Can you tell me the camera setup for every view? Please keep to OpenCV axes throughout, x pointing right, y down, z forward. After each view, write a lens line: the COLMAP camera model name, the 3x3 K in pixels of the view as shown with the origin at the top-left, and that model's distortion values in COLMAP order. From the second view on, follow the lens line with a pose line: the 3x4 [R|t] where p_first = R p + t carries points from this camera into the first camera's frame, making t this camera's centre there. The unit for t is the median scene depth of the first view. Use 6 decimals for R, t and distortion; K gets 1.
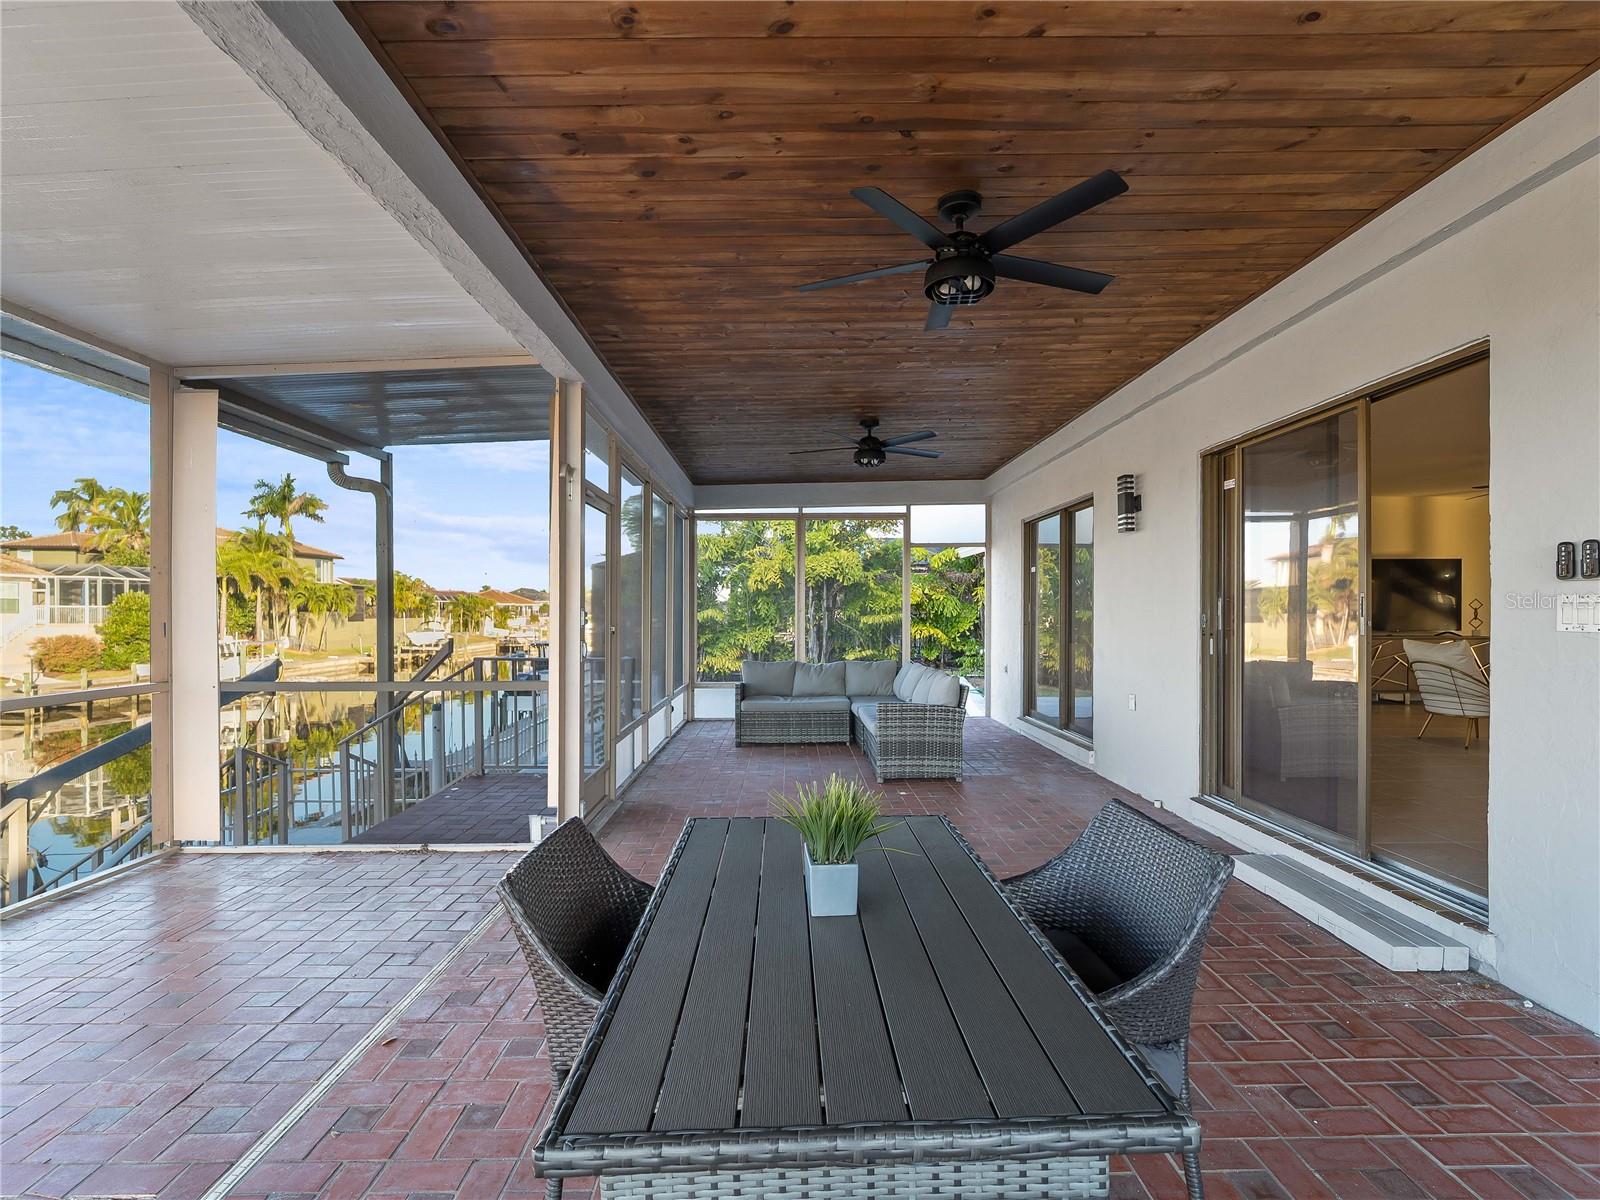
lens RADIAL K [[821.4, 0, 789.3], [0, 821.4, 608.1], [0, 0, 1]] dist [0.010075, 0.000340]
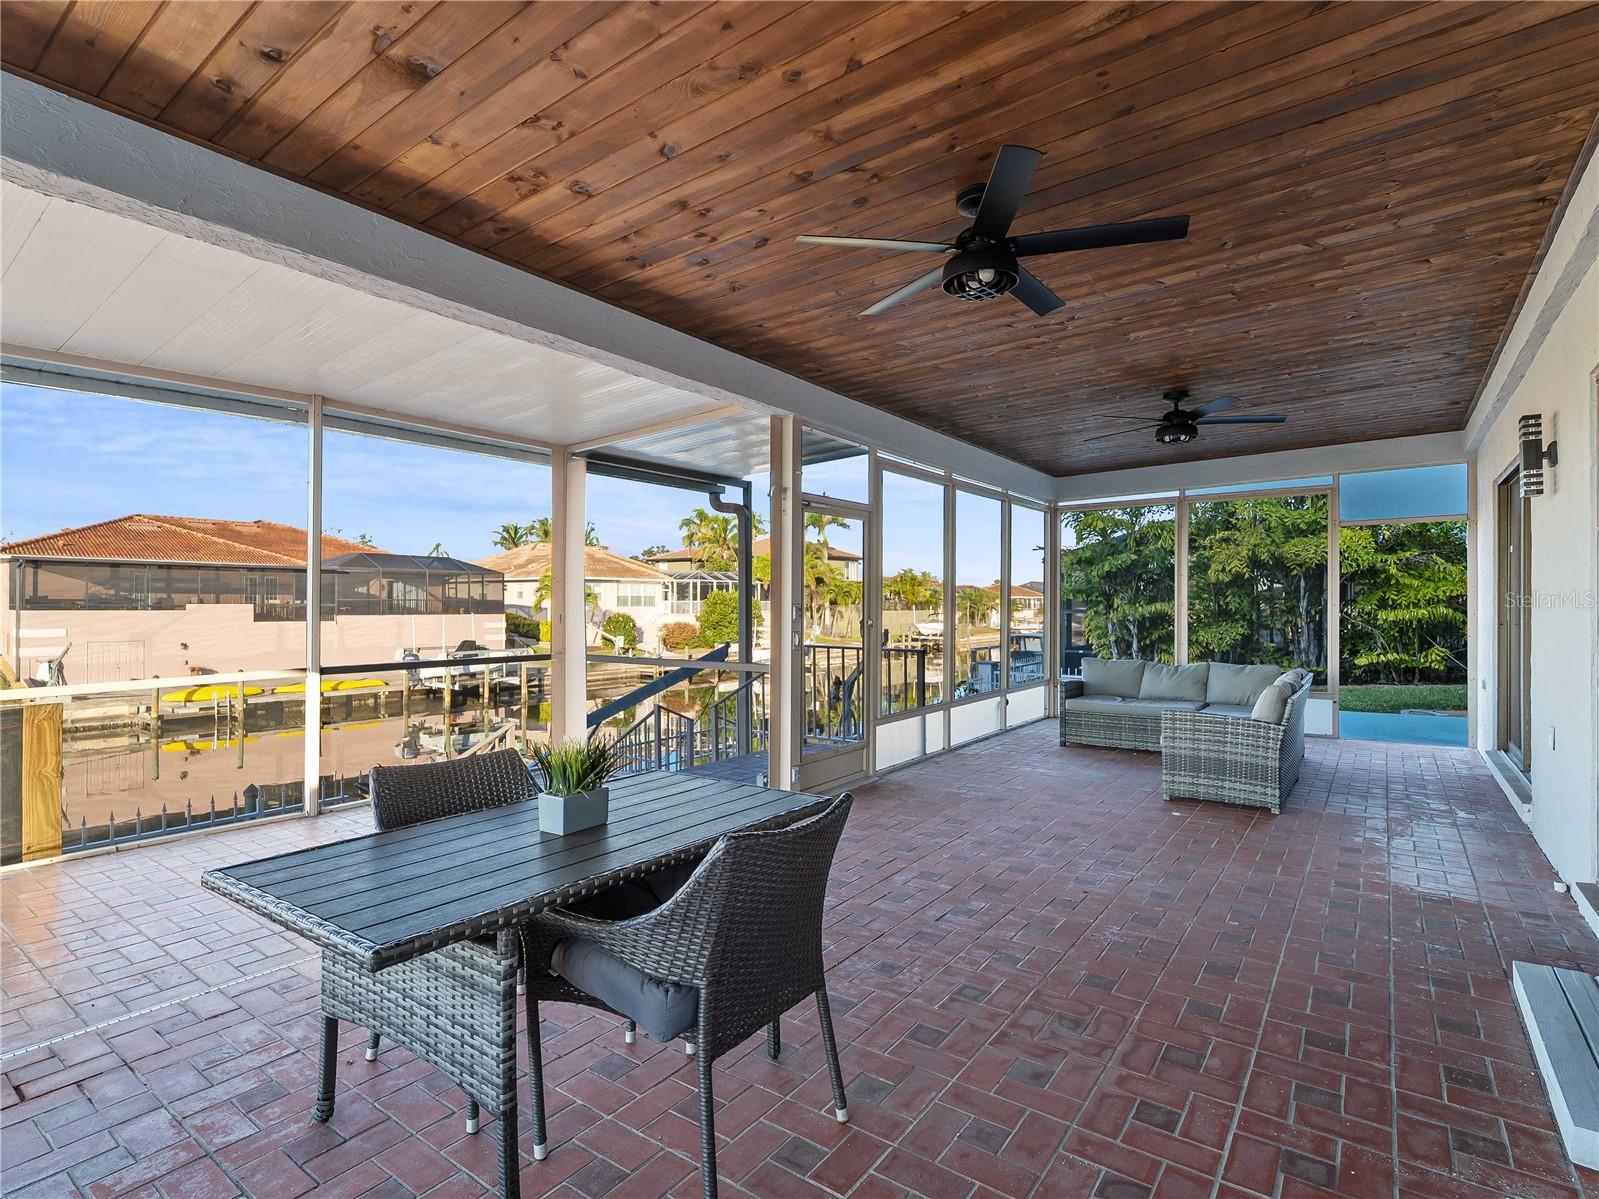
lens RADIAL K [[820.9, 0, 794.9], [0, 820.9, 595.8], [0, 0, 1]] dist [0.010075, 0.000340]
pose [[0.789148, -0.007162, -0.614161, 0.143582], [0.003988, 0.999971, -0.006537, -0.001803], [0.614190, 0.002709, 0.789153, 0.020070]]
